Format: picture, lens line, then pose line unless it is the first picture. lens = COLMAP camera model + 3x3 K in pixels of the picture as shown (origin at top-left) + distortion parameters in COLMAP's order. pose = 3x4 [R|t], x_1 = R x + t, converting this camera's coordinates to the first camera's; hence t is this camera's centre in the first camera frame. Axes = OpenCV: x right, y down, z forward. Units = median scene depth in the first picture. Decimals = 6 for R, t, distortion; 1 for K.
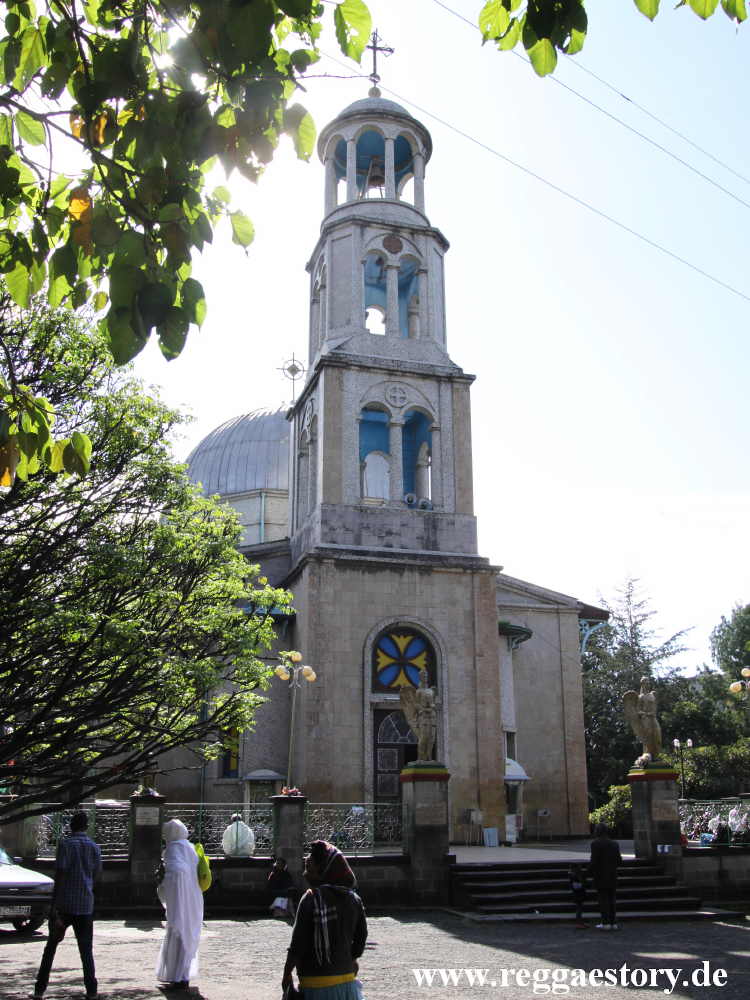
lens RADIAL K [[974.8, 0, 375.0], [0, 974.8, 500.0], [0, 0, 1]] dist [0.012683, 0.003557]
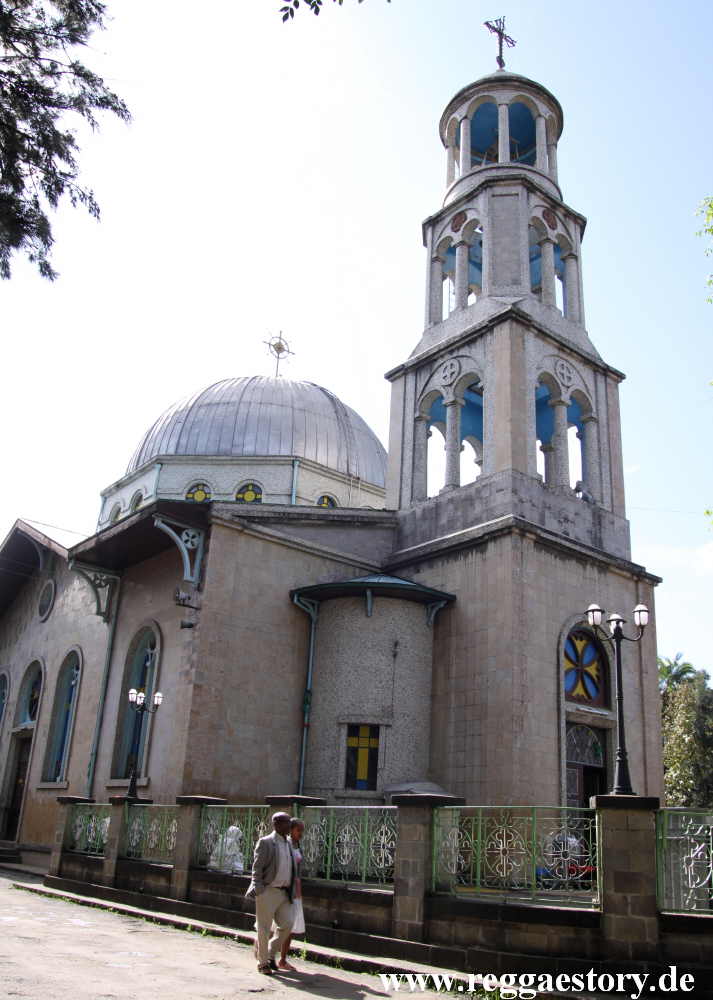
lens RADIAL K [[850.7, 0, 369.1], [0, 850.7, 512.4], [0, 0, 1]] dist [-0.012282, -0.000800]
pose [[0.920353, 0.187984, 0.342946, -0.408955], [-0.167904, 0.981901, -0.087624, 0.123949], [-0.353211, 0.023064, 0.935259, 0.352605]]
